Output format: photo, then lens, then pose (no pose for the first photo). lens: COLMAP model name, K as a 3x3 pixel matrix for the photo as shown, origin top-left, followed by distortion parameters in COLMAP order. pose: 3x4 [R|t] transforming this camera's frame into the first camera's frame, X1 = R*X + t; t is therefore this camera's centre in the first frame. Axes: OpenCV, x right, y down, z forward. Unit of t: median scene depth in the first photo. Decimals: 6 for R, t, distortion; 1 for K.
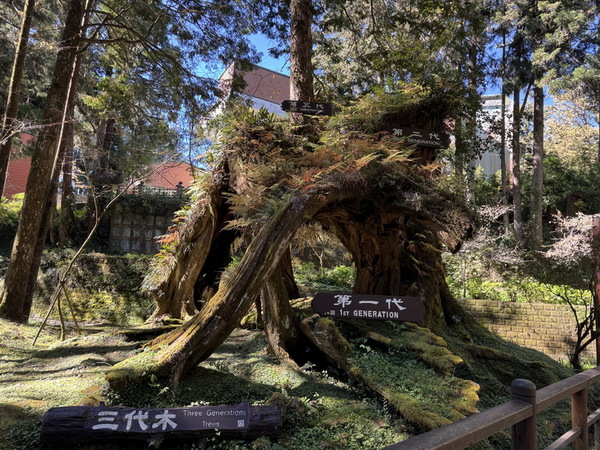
lens RADIAL K [[414.0, 0, 300.0], [0, 414.0, 225.0], [0, 0, 1]] dist [0.105510, -0.137194]
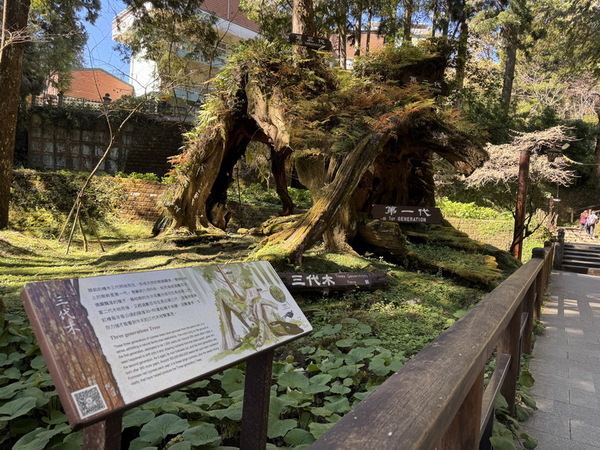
lens RADIAL K [[414.0, 0, 300.0], [0, 414.0, 225.0], [0, 0, 1]] dist [0.105510, -0.137194]
pose [[0.975989, -0.009207, 0.217624, -0.366948], [-0.031822, 0.982359, 0.184276, -0.014000], [-0.215481, -0.186777, 0.958479, -0.214664]]
